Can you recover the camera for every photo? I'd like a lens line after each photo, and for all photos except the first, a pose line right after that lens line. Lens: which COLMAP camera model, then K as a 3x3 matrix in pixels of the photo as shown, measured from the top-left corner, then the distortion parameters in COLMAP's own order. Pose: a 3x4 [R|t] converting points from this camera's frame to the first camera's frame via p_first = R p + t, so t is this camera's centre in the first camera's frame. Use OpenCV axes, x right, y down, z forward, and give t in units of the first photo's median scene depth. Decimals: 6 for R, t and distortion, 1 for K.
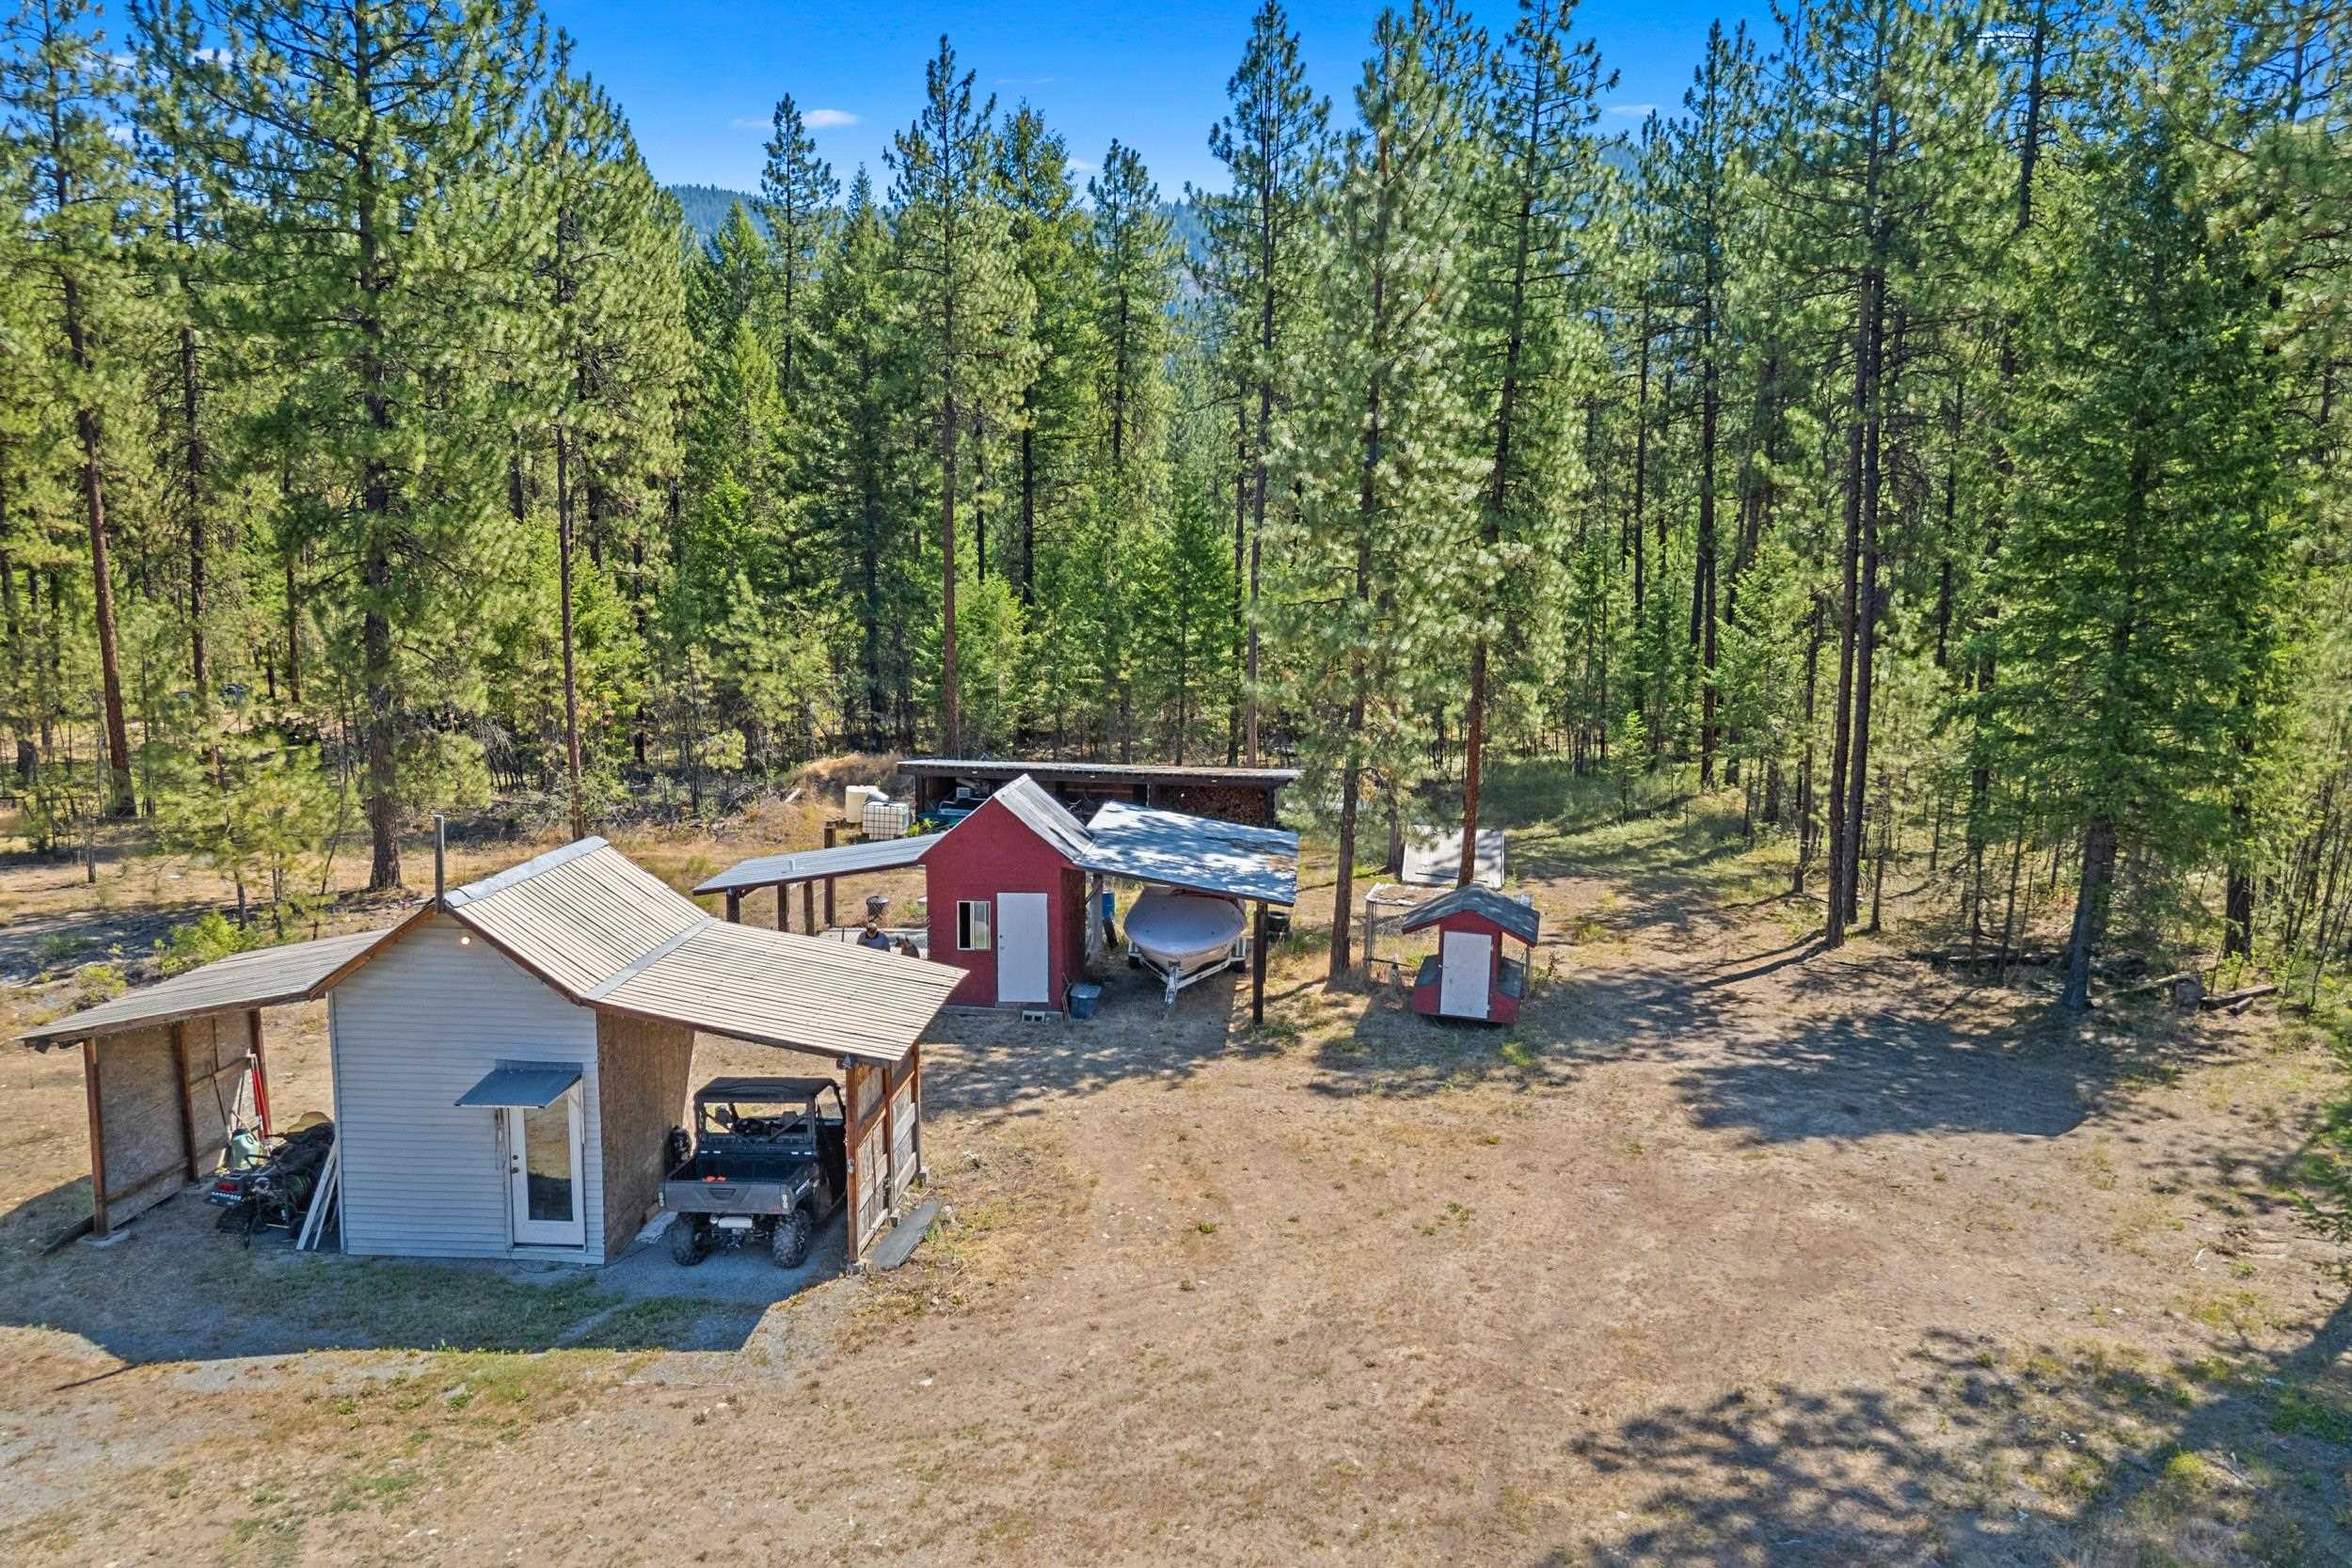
lens RADIAL K [[1678.9, 0, 1208.2], [0, 1678.9, 785.2], [0, 0, 1]] dist [0.064251, -0.071737]
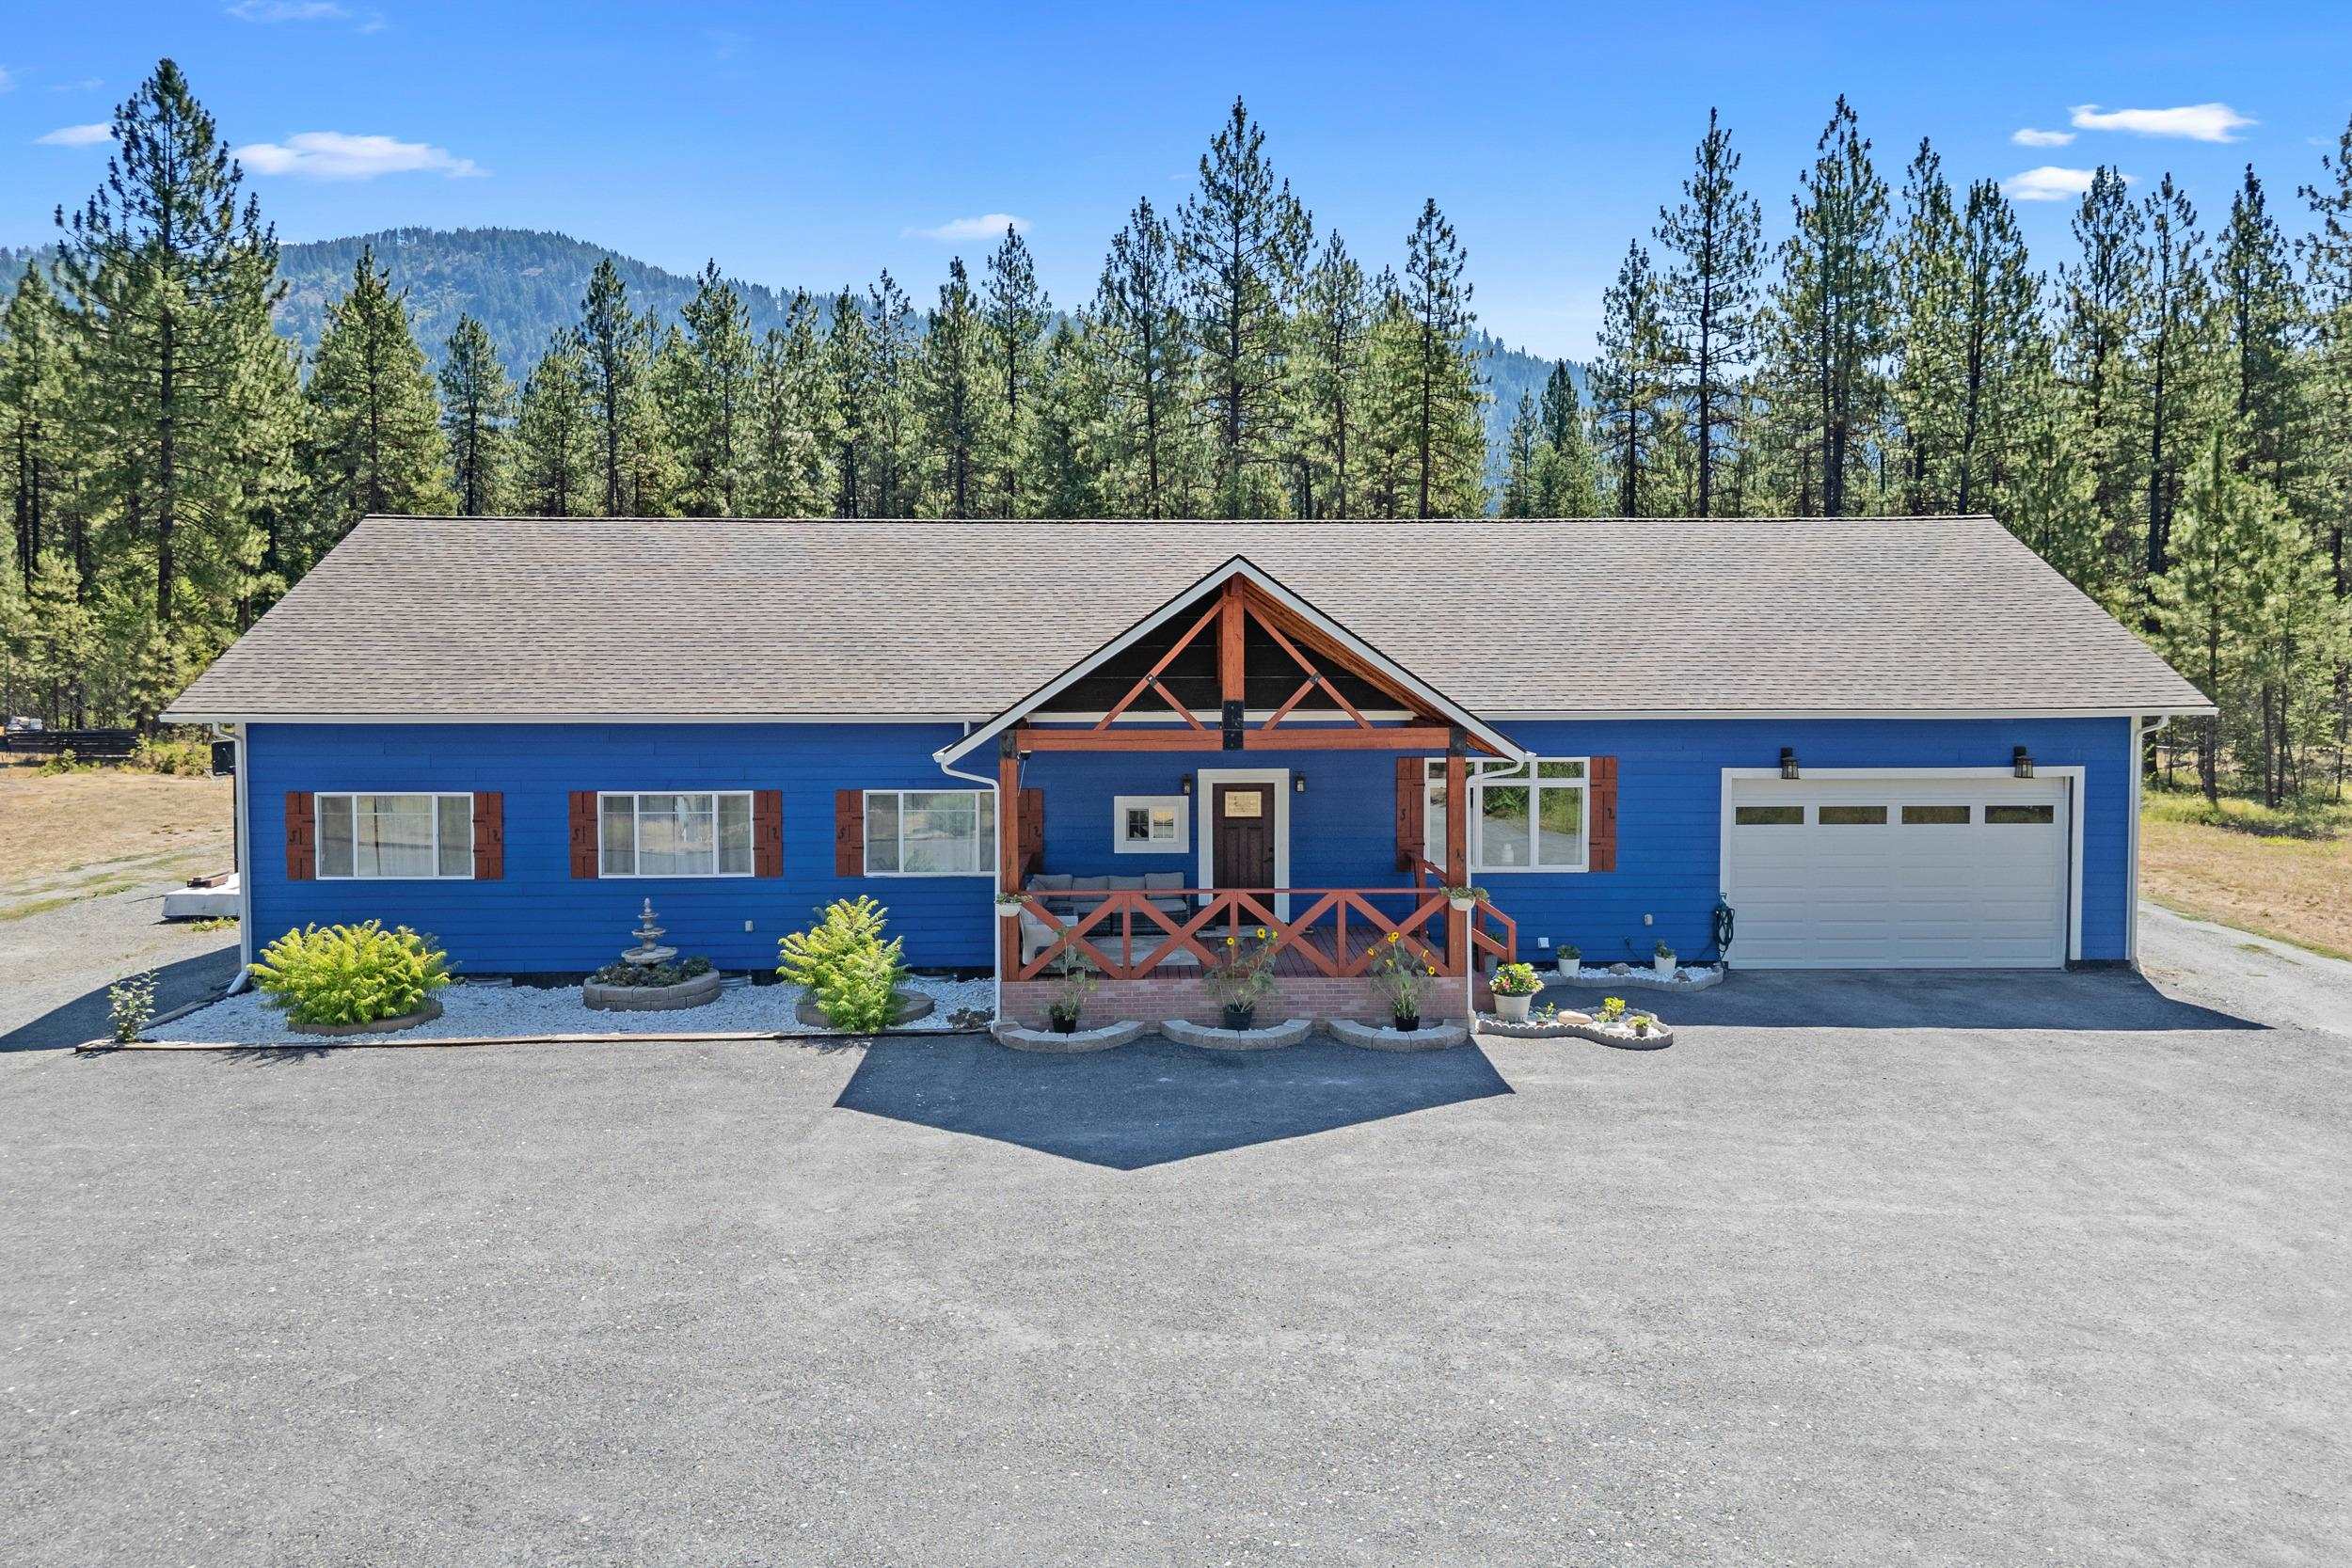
lens RADIAL K [[1678.9, 0, 1208.2], [0, 1678.9, 785.2], [0, 0, 1]] dist [0.064251, -0.071737]
pose [[0.837697, -0.051034, 0.543746, -0.539756], [0.082301, 0.996051, -0.033307, 0.236890], [-0.539899, 0.072652, 0.838589, -0.977132]]
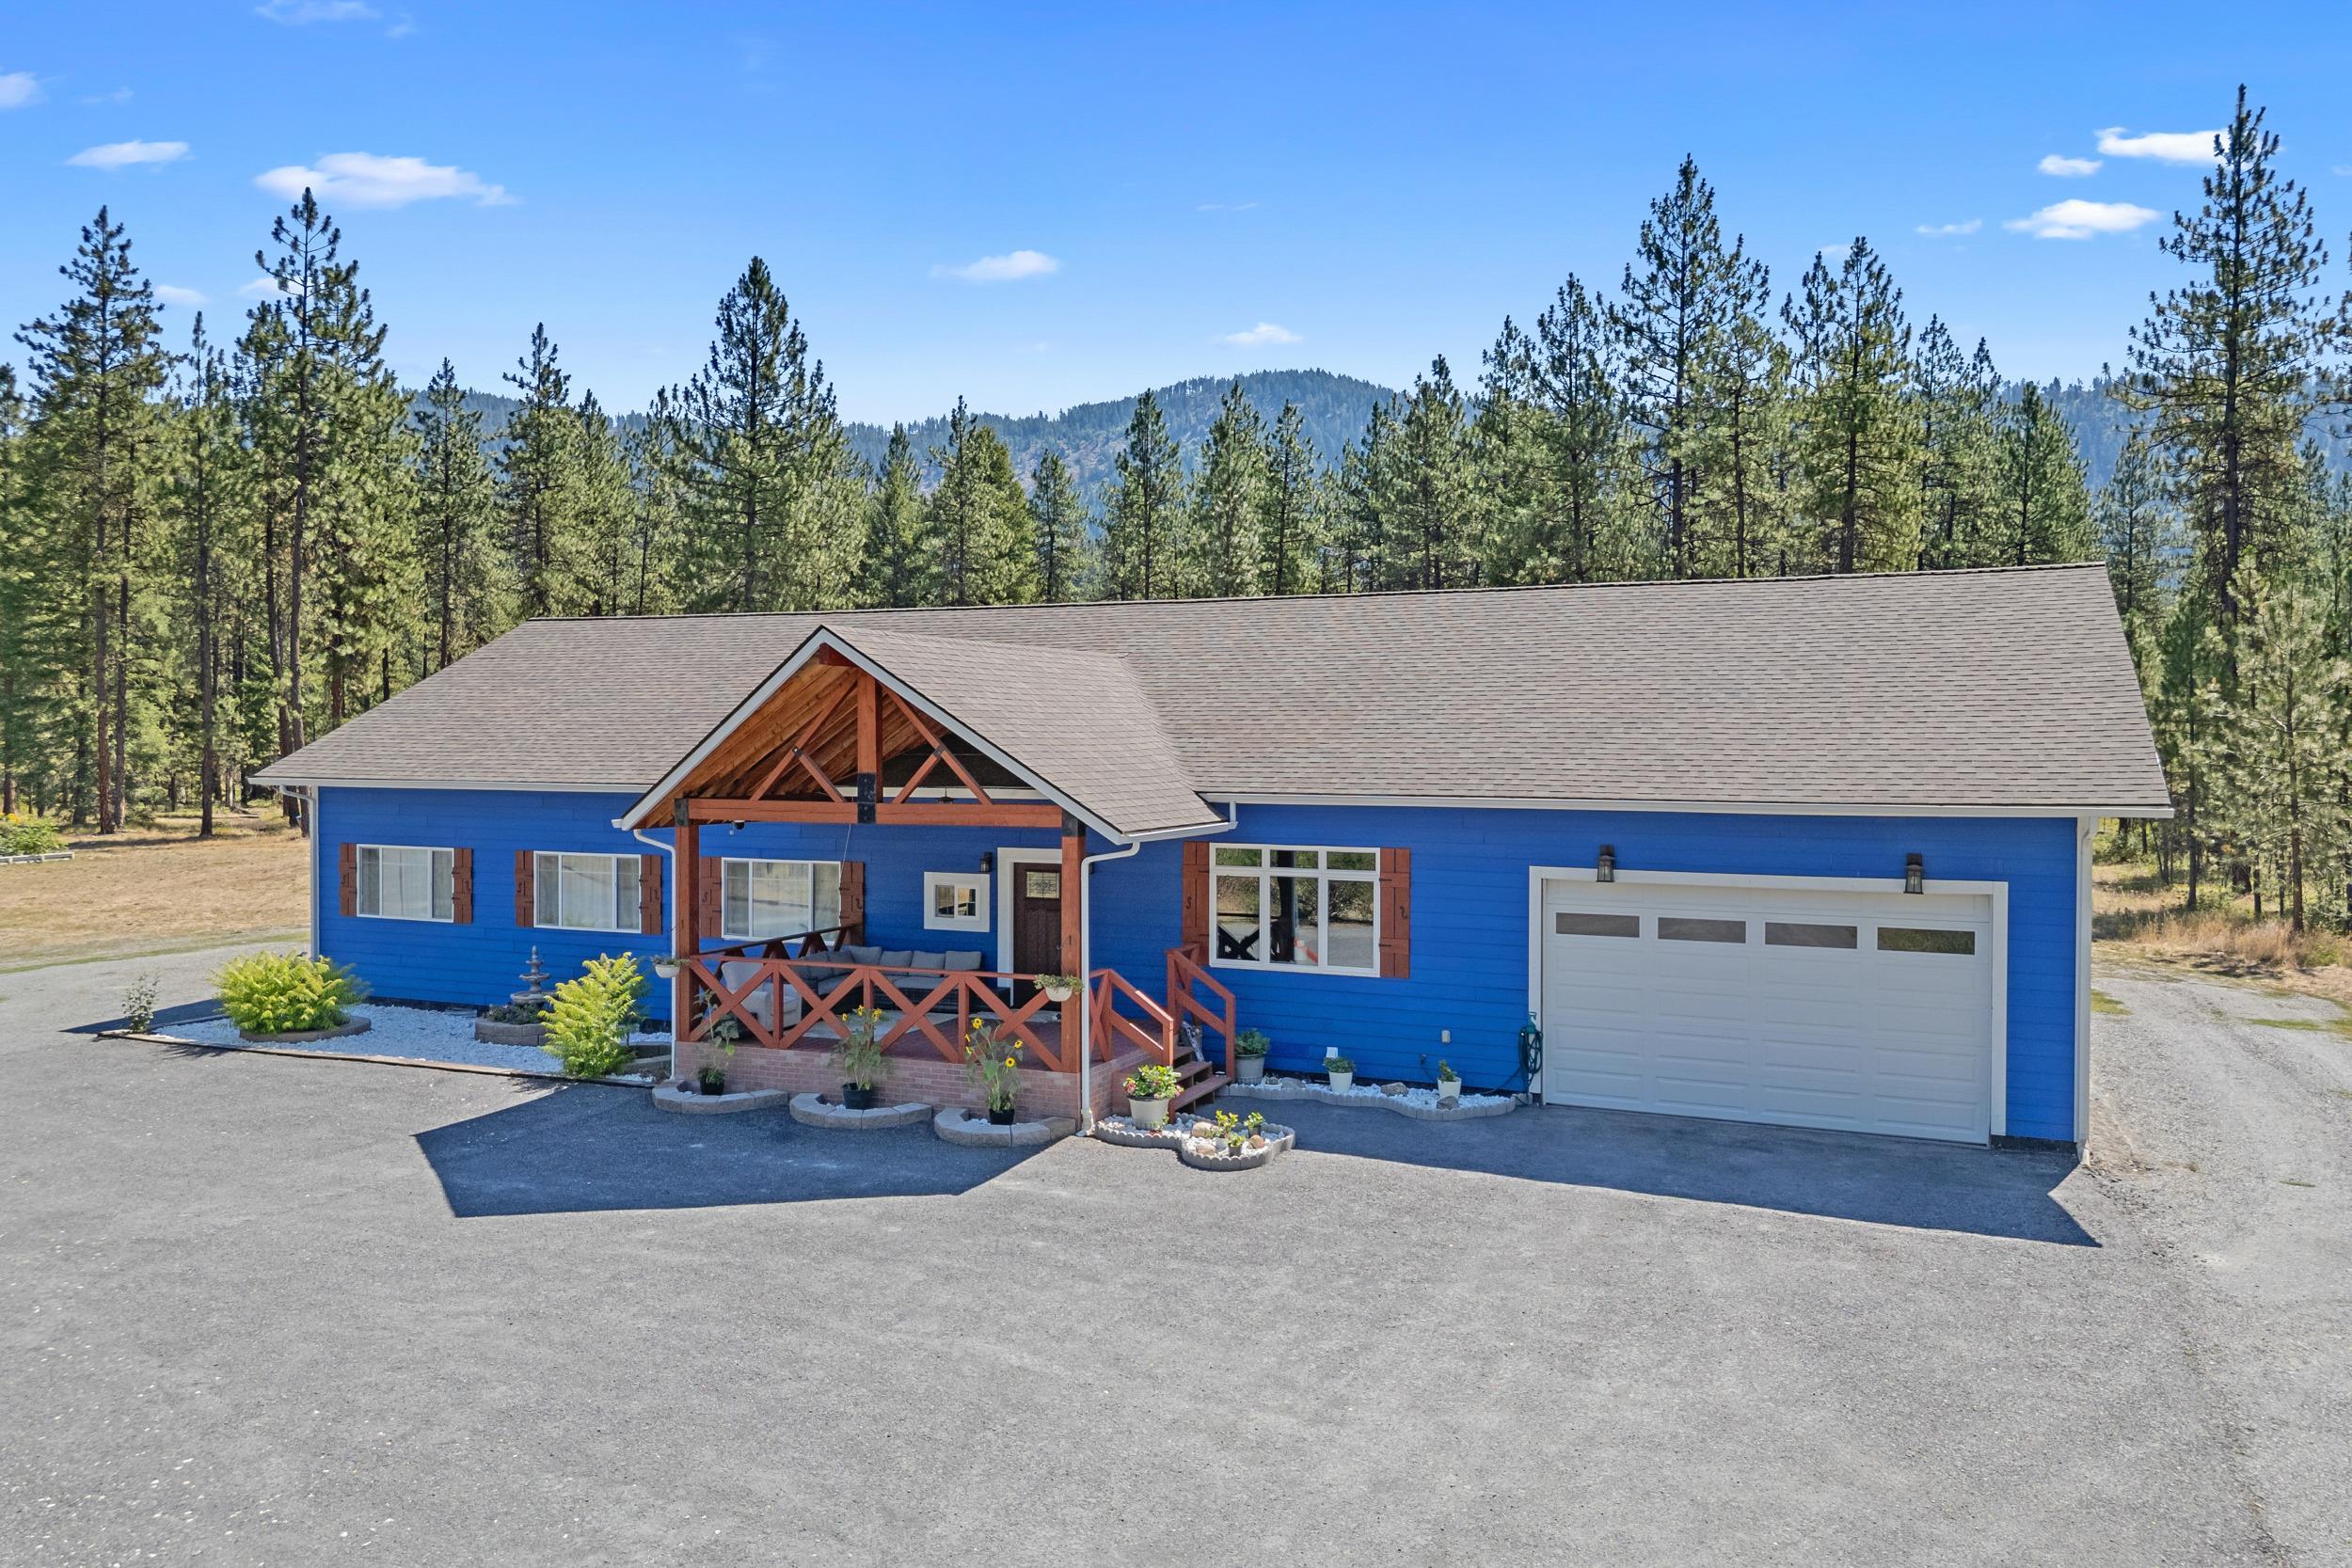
lens RADIAL K [[1678.9, 0, 1208.2], [0, 1678.9, 785.2], [0, 0, 1]] dist [0.064251, -0.071737]
pose [[0.989376, -0.002769, 0.145352, -0.223525], [0.019803, 0.993066, -0.115877, 0.259625], [-0.144023, 0.117524, 0.982571, -1.071387]]
